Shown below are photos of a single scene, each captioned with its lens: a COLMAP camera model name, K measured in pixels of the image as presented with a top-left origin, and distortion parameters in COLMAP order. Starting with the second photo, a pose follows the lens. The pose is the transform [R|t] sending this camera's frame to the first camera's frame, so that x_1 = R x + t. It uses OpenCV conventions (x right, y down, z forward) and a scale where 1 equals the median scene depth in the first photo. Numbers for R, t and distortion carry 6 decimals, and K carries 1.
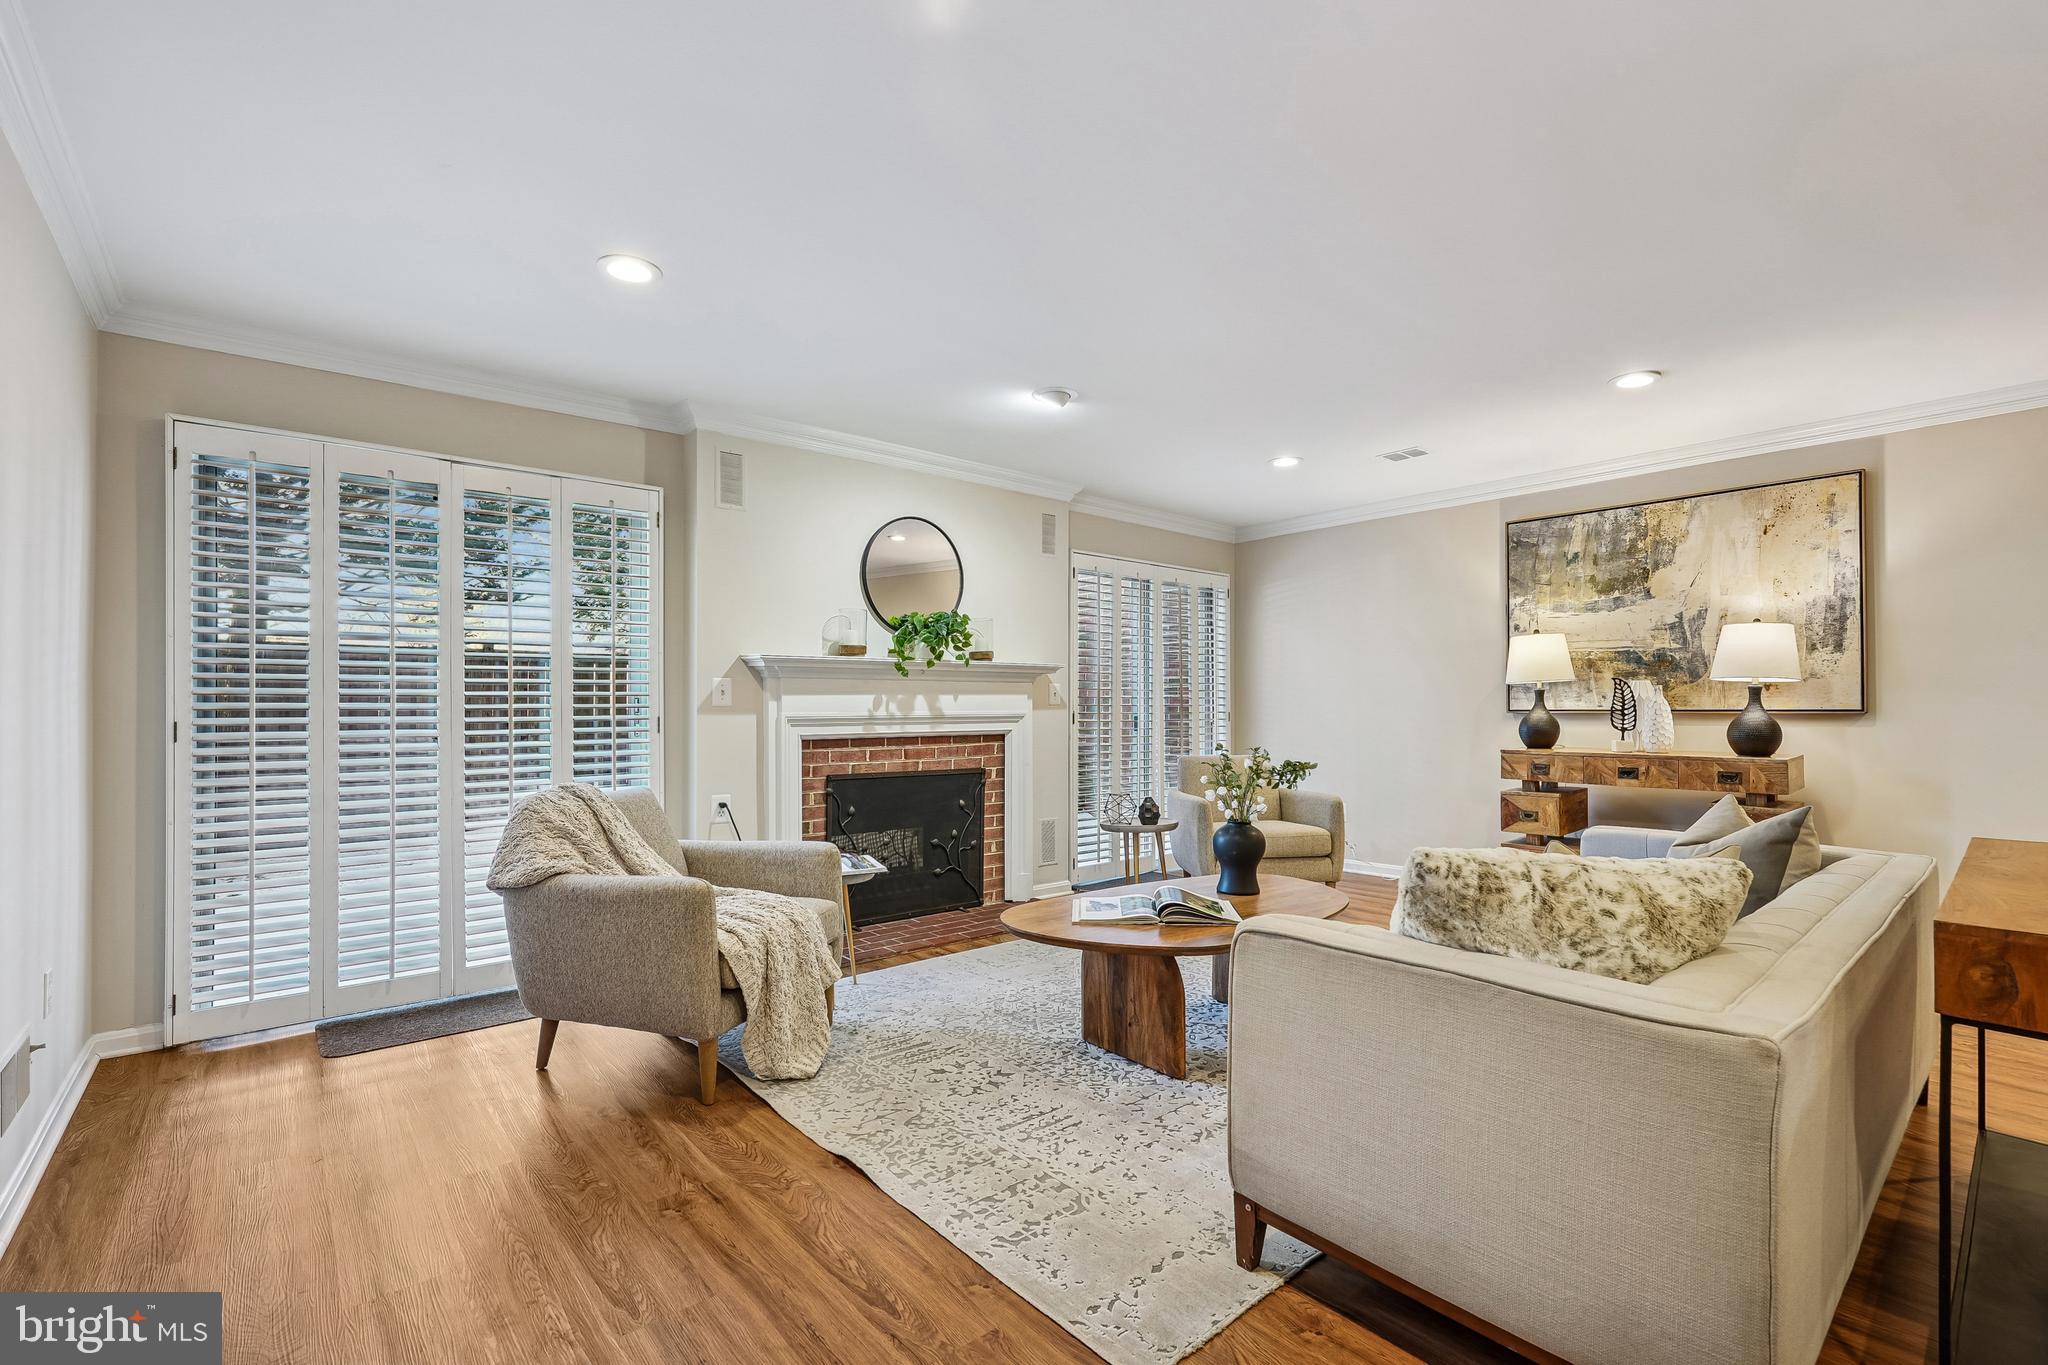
lens RADIAL K [[893.4, 0, 1014.3], [0, 893.4, 706.6], [0, 0, 1]] dist [-0.000976, 0.000056]
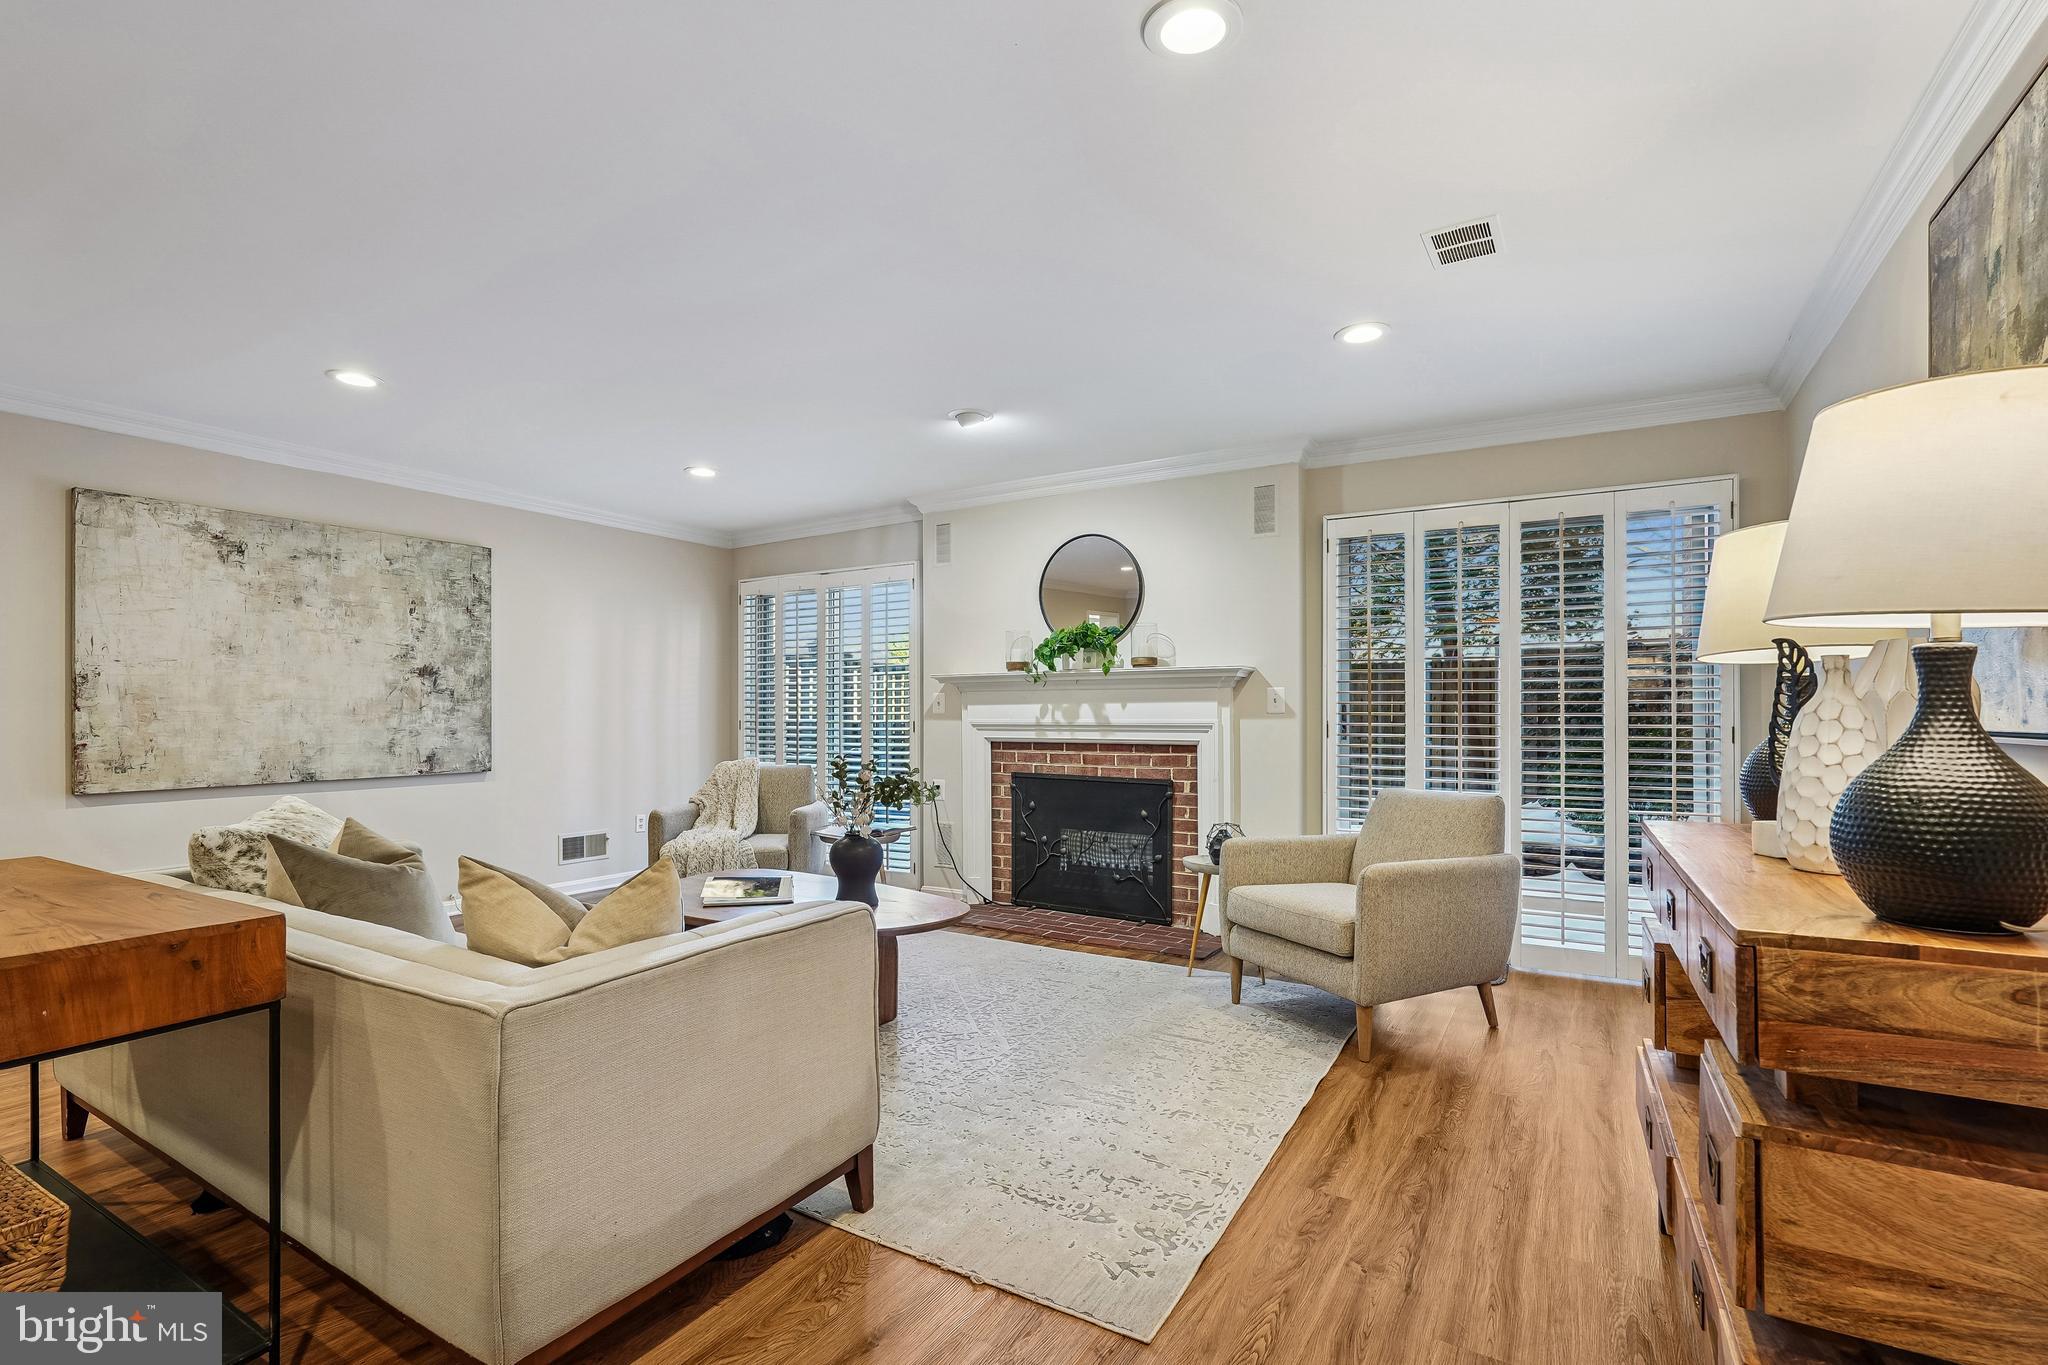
lens RADIAL K [[906.1, 0, 1044.1], [0, 906.1, 710.2], [0, 0, 1]] dist [-0.000067, 0.000783]
pose [[0.339519, -0.000375, -0.940599, 0.874700], [-0.000587, 1.000000, -0.000611, -0.004533], [0.940599, 0.000760, 0.339519, 0.589380]]
